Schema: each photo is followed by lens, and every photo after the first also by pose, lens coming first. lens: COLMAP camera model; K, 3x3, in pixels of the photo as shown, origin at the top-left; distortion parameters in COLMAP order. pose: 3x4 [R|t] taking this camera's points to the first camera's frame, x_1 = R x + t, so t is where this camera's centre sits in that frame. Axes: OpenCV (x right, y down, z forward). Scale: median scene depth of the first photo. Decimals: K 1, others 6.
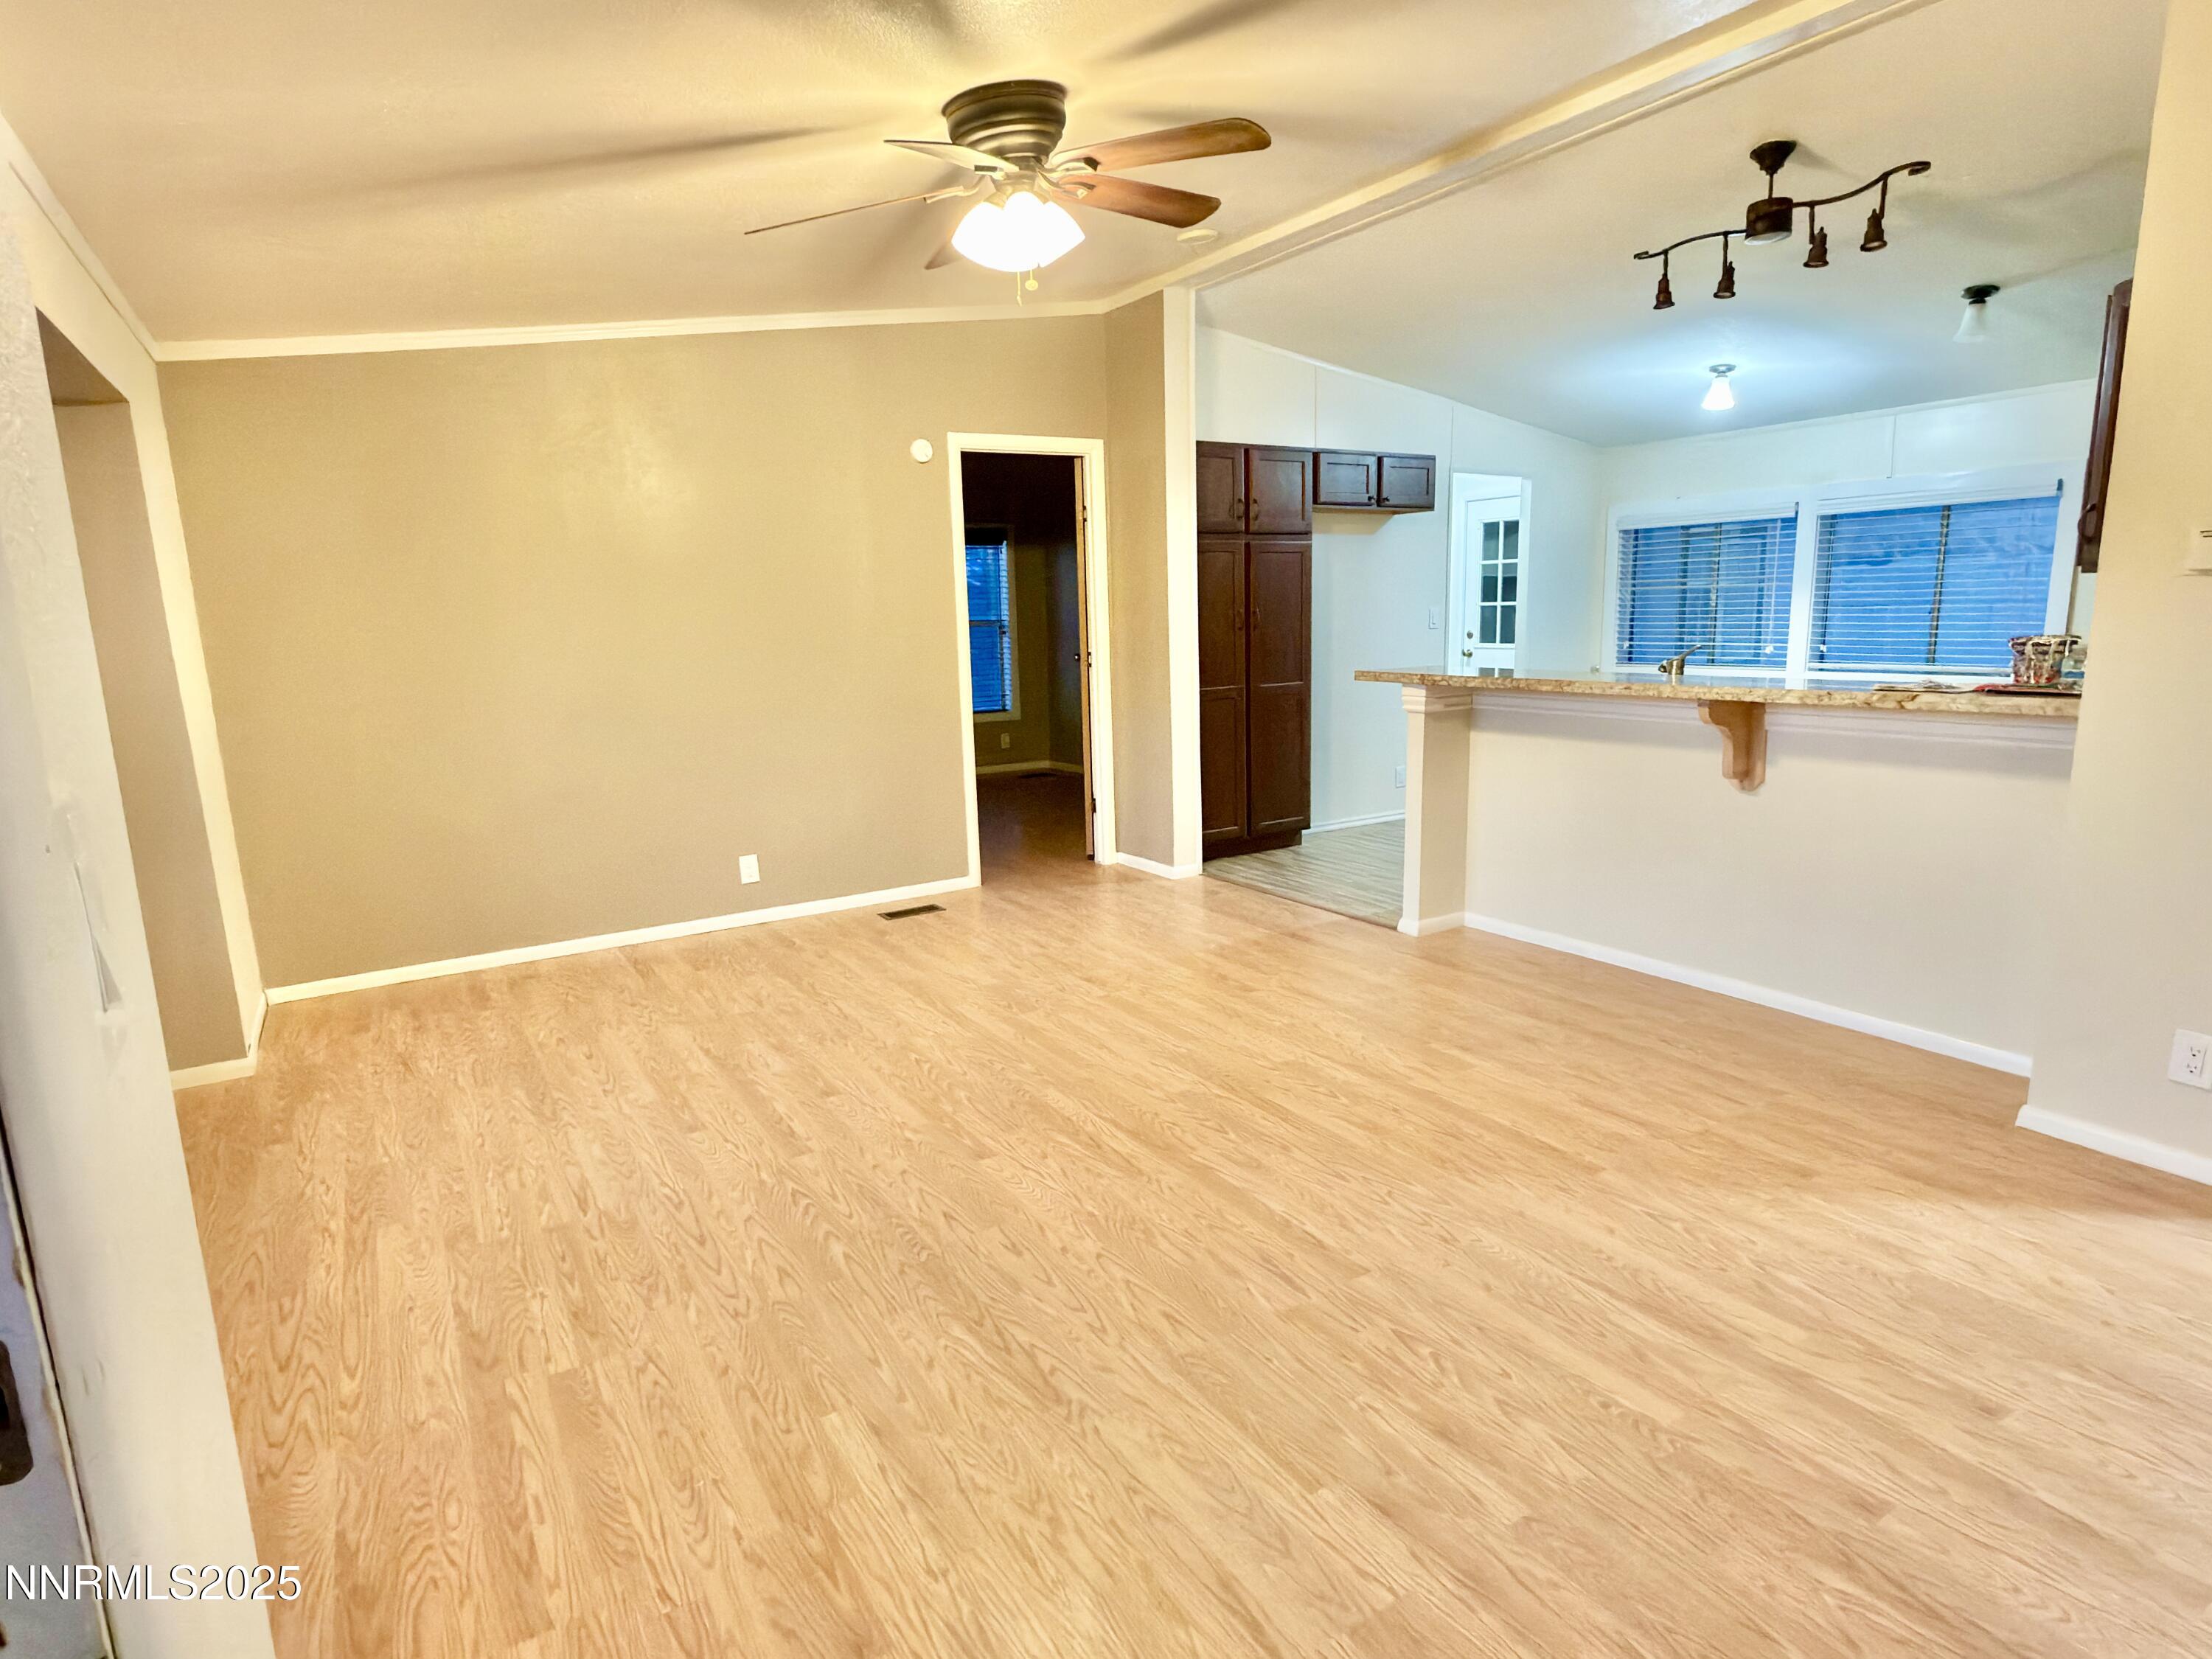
lens RADIAL K [[1183.3, 0, 1103.0], [0, 1183.3, 827.5], [0, 0, 1]] dist [-0.001407, -0.000205]
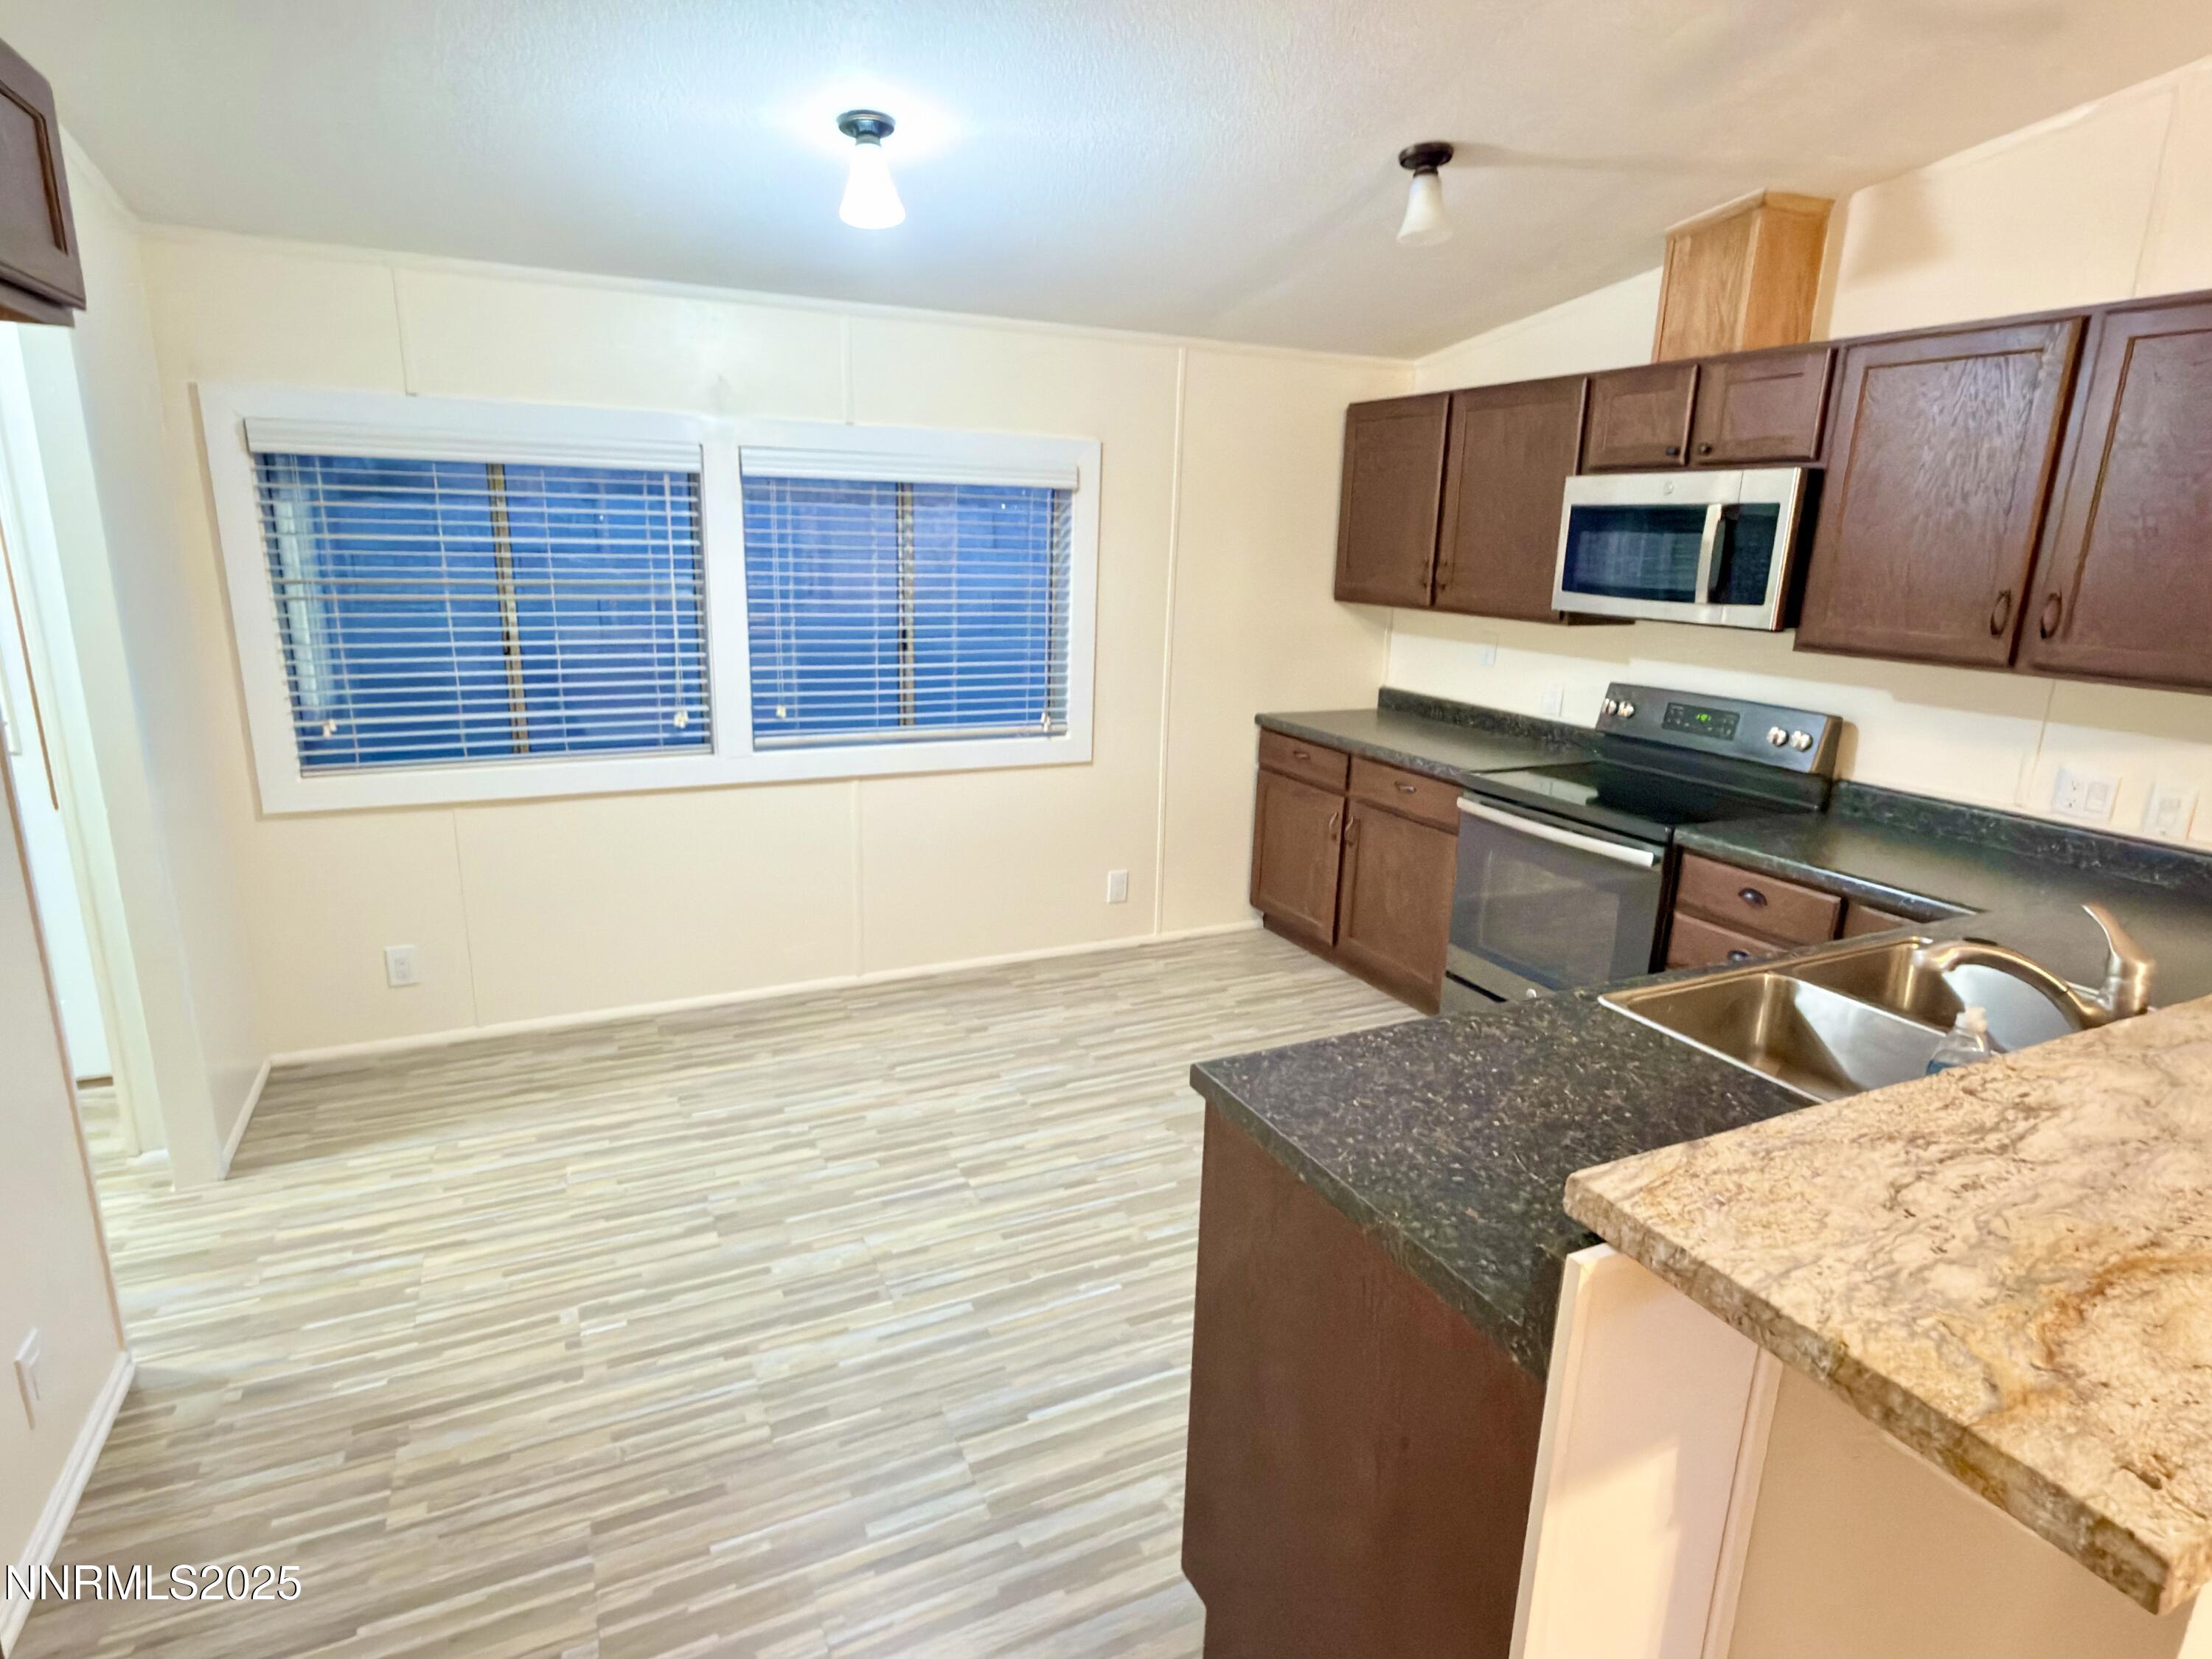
lens RADIAL K [[1183.3, 0, 1103.4], [0, 1183.3, 832.7], [0, 0, 1]] dist [-0.001407, -0.000205]
pose [[0.109220, -0.221181, 0.969097, 0.113370], [0.153091, 0.967041, 0.203458, -0.372626], [-0.982158, 0.126138, 0.139481, 1.536895]]
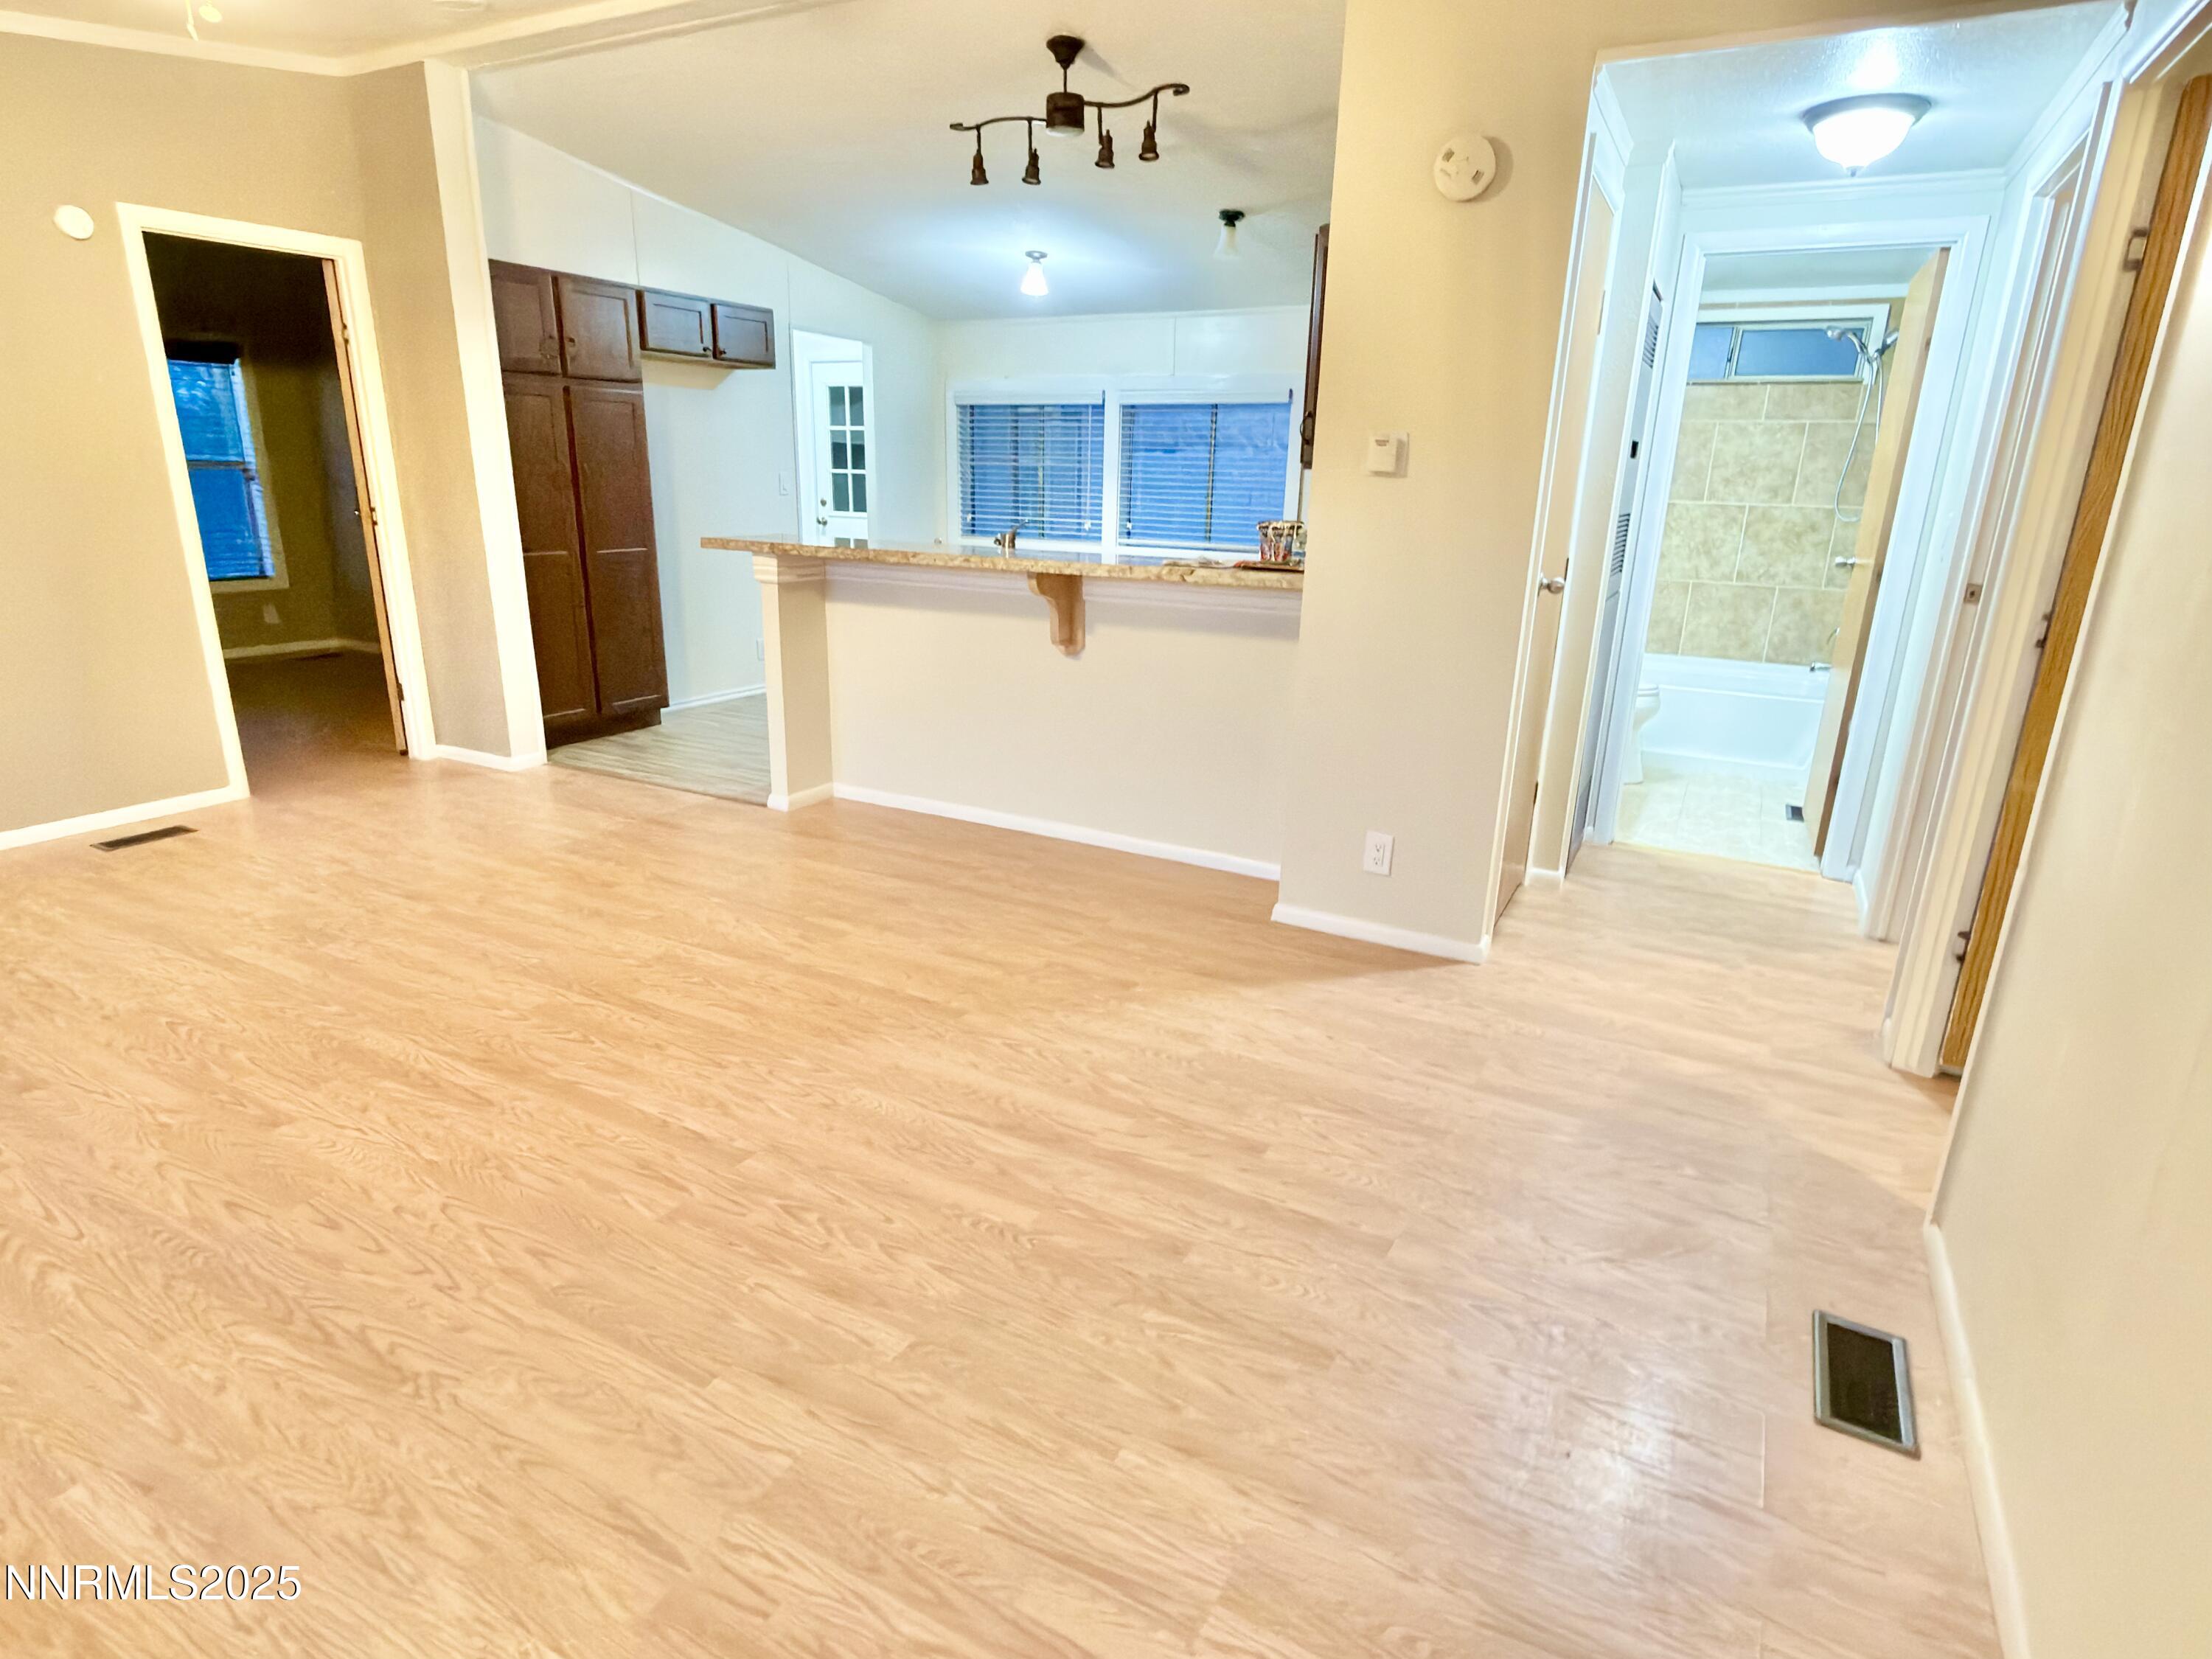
lens RADIAL K [[1183.3, 0, 1105.6], [0, 1183.3, 827.2], [0, 0, 1]] dist [-0.001407, -0.000205]
pose [[0.868100, -0.096826, 0.486855, 0.016535], [0.043543, 0.991864, 0.119622, -0.002833], [-0.494476, -0.082644, 0.865253, 0.009059]]
